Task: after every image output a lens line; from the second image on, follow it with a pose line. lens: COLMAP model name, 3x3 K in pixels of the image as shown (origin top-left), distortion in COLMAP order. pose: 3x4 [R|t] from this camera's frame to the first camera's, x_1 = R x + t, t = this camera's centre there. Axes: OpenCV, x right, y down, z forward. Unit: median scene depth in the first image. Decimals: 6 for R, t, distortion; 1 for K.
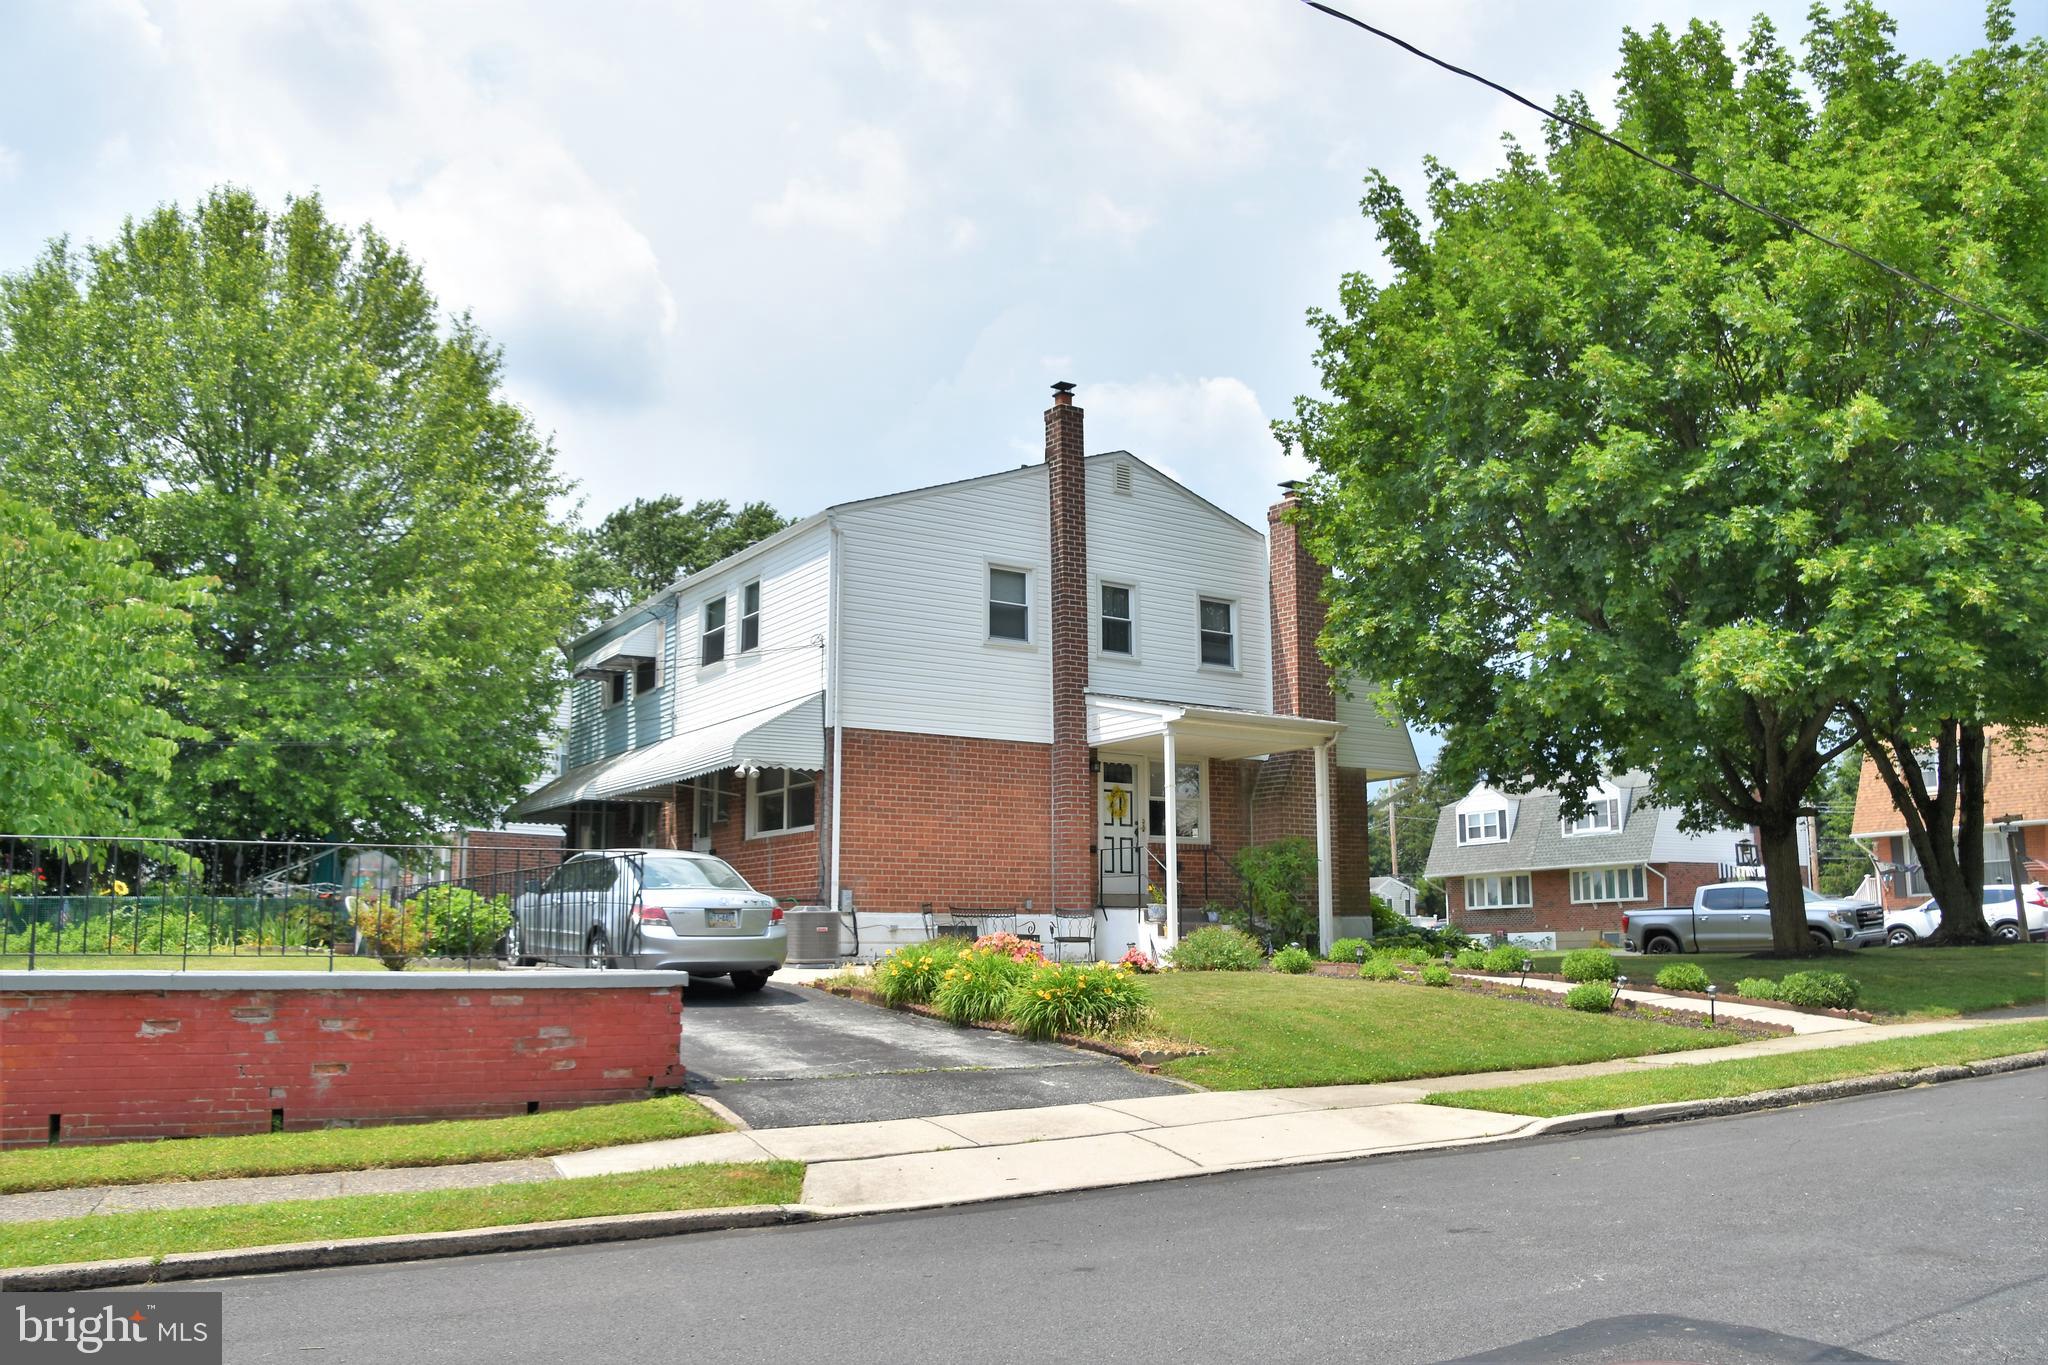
lens RADIAL K [[1610.8, 0, 1025.1], [0, 1610.8, 686.4], [0, 0, 1]] dist [-0.144481, 0.088317]
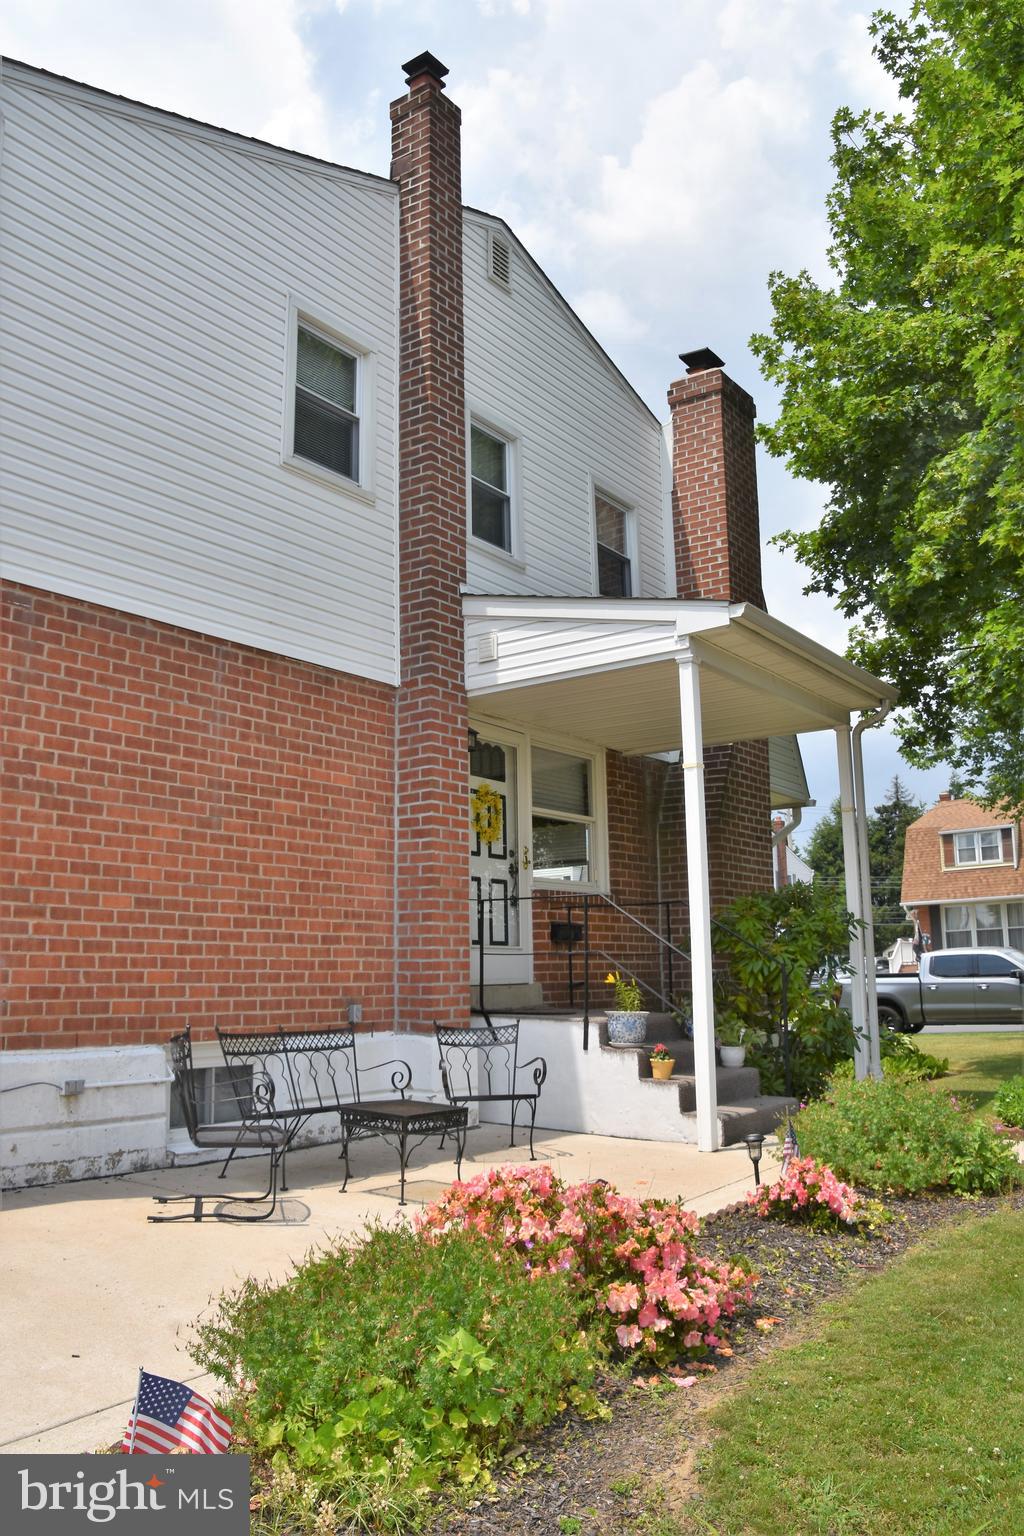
lens RADIAL K [[1208.1, 0, 512.7], [0, 1208.1, 758.5], [0, 0, 1]] dist [-0.144481, 0.088317]
pose [[0.936641, 0.052509, 0.346332, -0.077925], [-0.043759, 0.998496, -0.033043, 0.068393], [-0.347546, 0.015795, 0.937530, 0.631929]]
